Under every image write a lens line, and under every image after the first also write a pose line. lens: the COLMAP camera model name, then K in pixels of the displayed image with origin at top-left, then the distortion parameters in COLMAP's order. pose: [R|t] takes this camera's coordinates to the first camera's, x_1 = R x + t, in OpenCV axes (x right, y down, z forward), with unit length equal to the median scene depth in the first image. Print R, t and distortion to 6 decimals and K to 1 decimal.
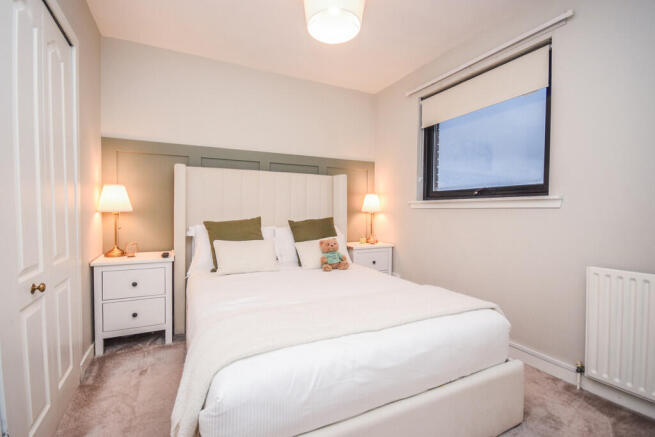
lens RADIAL K [[297.0, 0, 324.2], [0, 297.0, 215.9], [0, 0, 1]] dist [-0.002328, -0.000446]
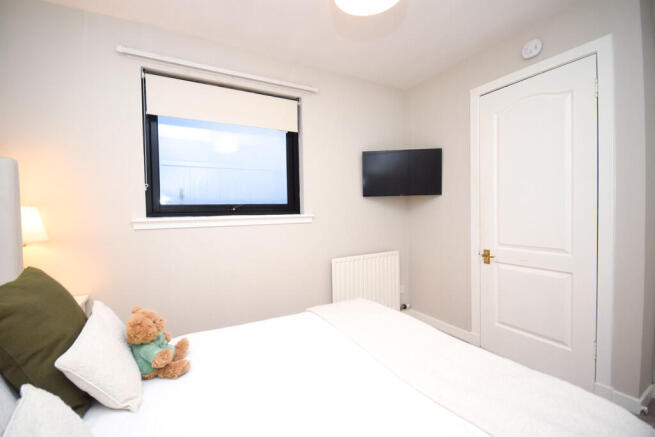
lens RADIAL K [[297.0, 0, 324.2], [0, 297.0, 215.9], [0, 0, 1]] dist [-0.002328, -0.000446]
pose [[-0.053573, -0.039028, 0.997801, -0.479541], [0.025566, 0.998855, 0.040442, -0.089062], [-0.998237, 0.027676, -0.052514, 0.762694]]
